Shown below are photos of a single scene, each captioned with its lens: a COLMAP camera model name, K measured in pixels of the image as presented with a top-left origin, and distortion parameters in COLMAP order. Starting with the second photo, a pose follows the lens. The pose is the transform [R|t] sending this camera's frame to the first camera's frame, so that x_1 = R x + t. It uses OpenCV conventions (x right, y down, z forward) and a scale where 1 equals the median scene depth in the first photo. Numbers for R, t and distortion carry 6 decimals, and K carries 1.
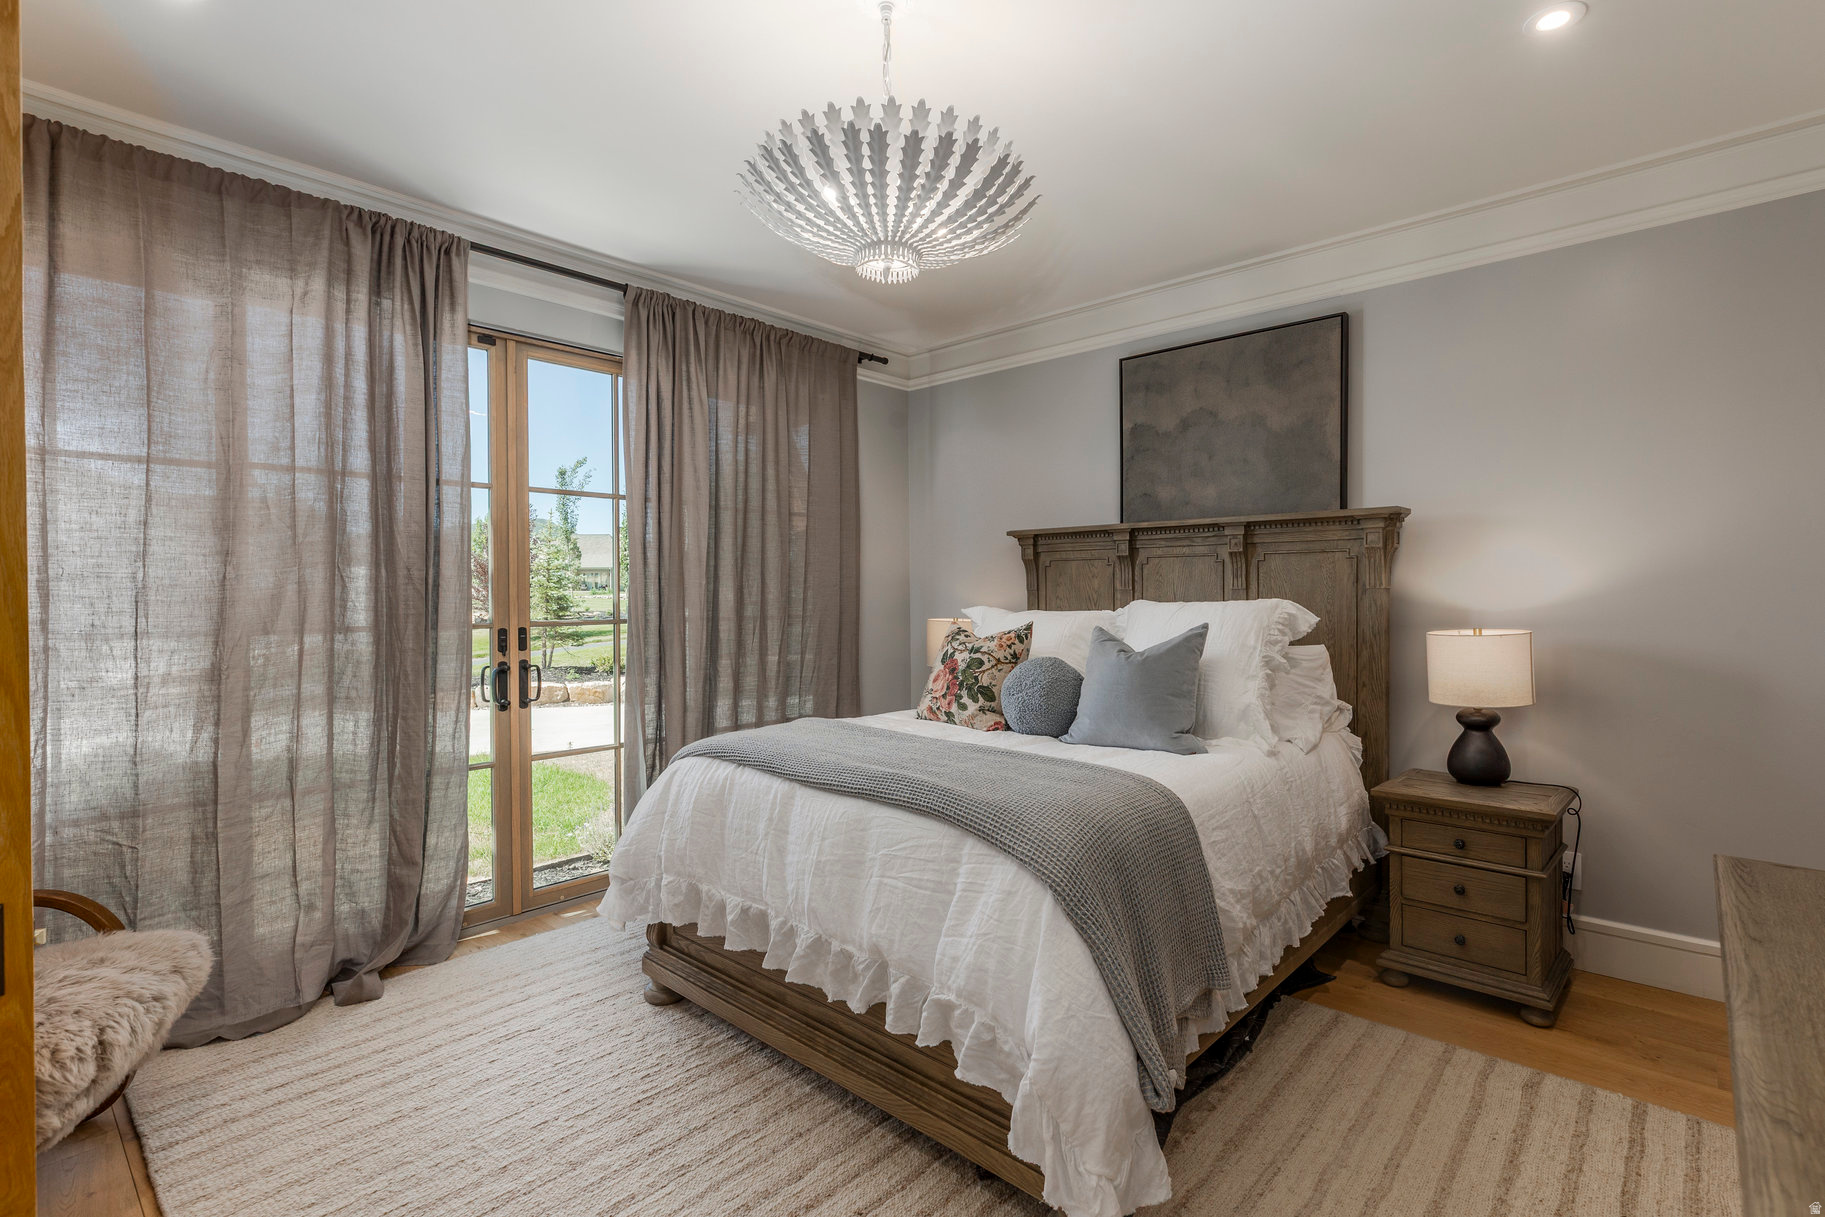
lens RADIAL K [[856.9, 0, 913.4], [0, 856.9, 595.6], [0, 0, 1]] dist [-0.002534, -0.000731]
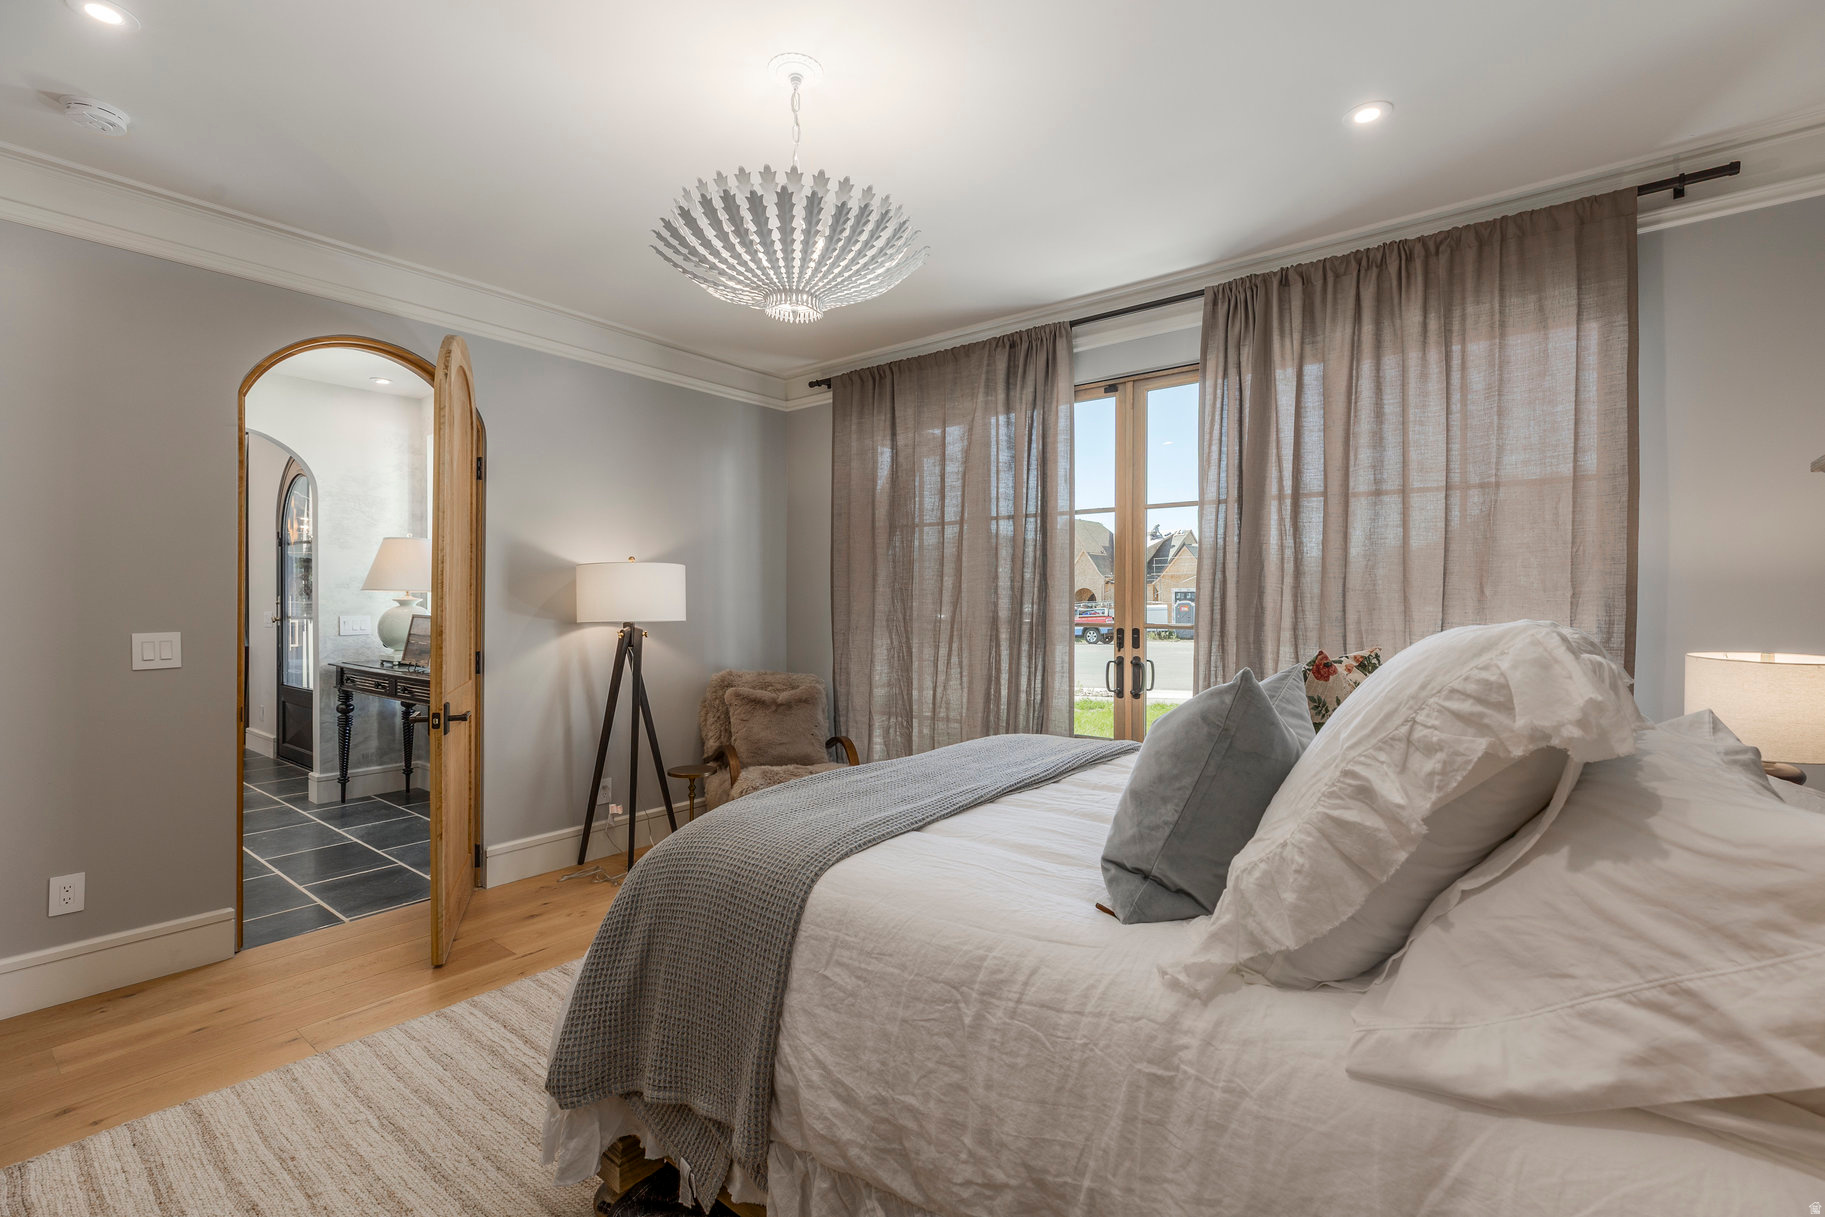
lens RADIAL K [[826.4, 0, 911.1], [0, 826.4, 604.1], [0, 0, 1]] dist [0.006284, -0.000188]
pose [[0.052010, 0.013344, -0.998557, 0.639151], [-0.008922, 0.999877, 0.012897, -0.006944], [0.998607, 0.008239, 0.052123, 0.644289]]
